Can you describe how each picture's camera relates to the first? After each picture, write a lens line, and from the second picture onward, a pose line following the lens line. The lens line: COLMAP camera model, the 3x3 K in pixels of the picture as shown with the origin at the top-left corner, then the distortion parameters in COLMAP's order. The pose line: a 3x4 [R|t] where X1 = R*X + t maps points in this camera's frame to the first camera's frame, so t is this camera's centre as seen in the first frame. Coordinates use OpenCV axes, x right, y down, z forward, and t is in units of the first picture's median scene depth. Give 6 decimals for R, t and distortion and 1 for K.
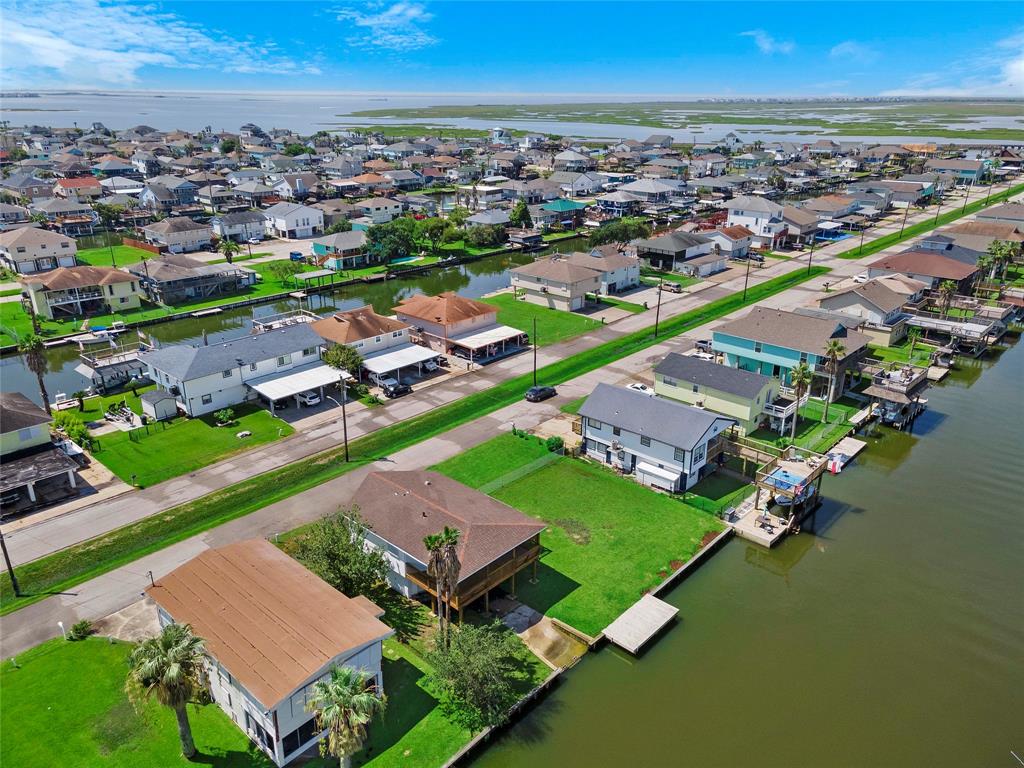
lens RADIAL K [[732.0, 0, 506.3], [0, 732.0, 384.2], [0, 0, 1]] dist [0.010818, 0.015216]
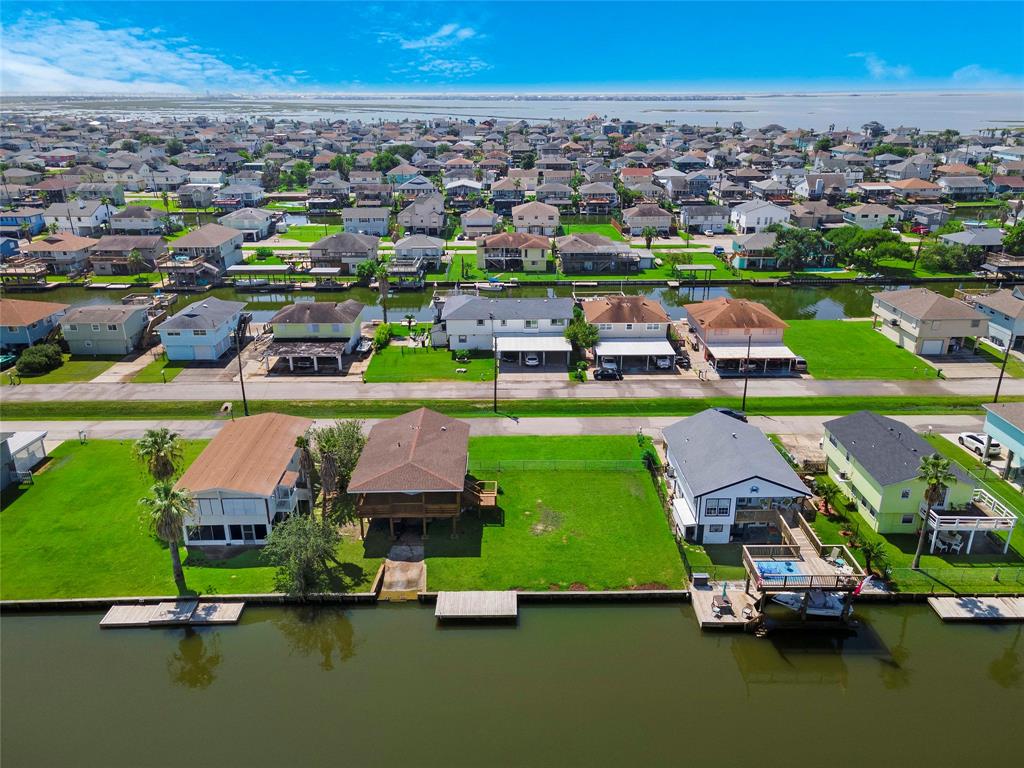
lens RADIAL K [[732.0, 0, 502.5], [0, 732.0, 383.0], [0, 0, 1]] dist [0.010818, 0.015216]
pose [[0.679474, 0.256285, -0.687483, 0.446549], [-0.255983, 0.960937, 0.105225, -0.048301], [0.687596, 0.104487, 0.718536, 0.135121]]
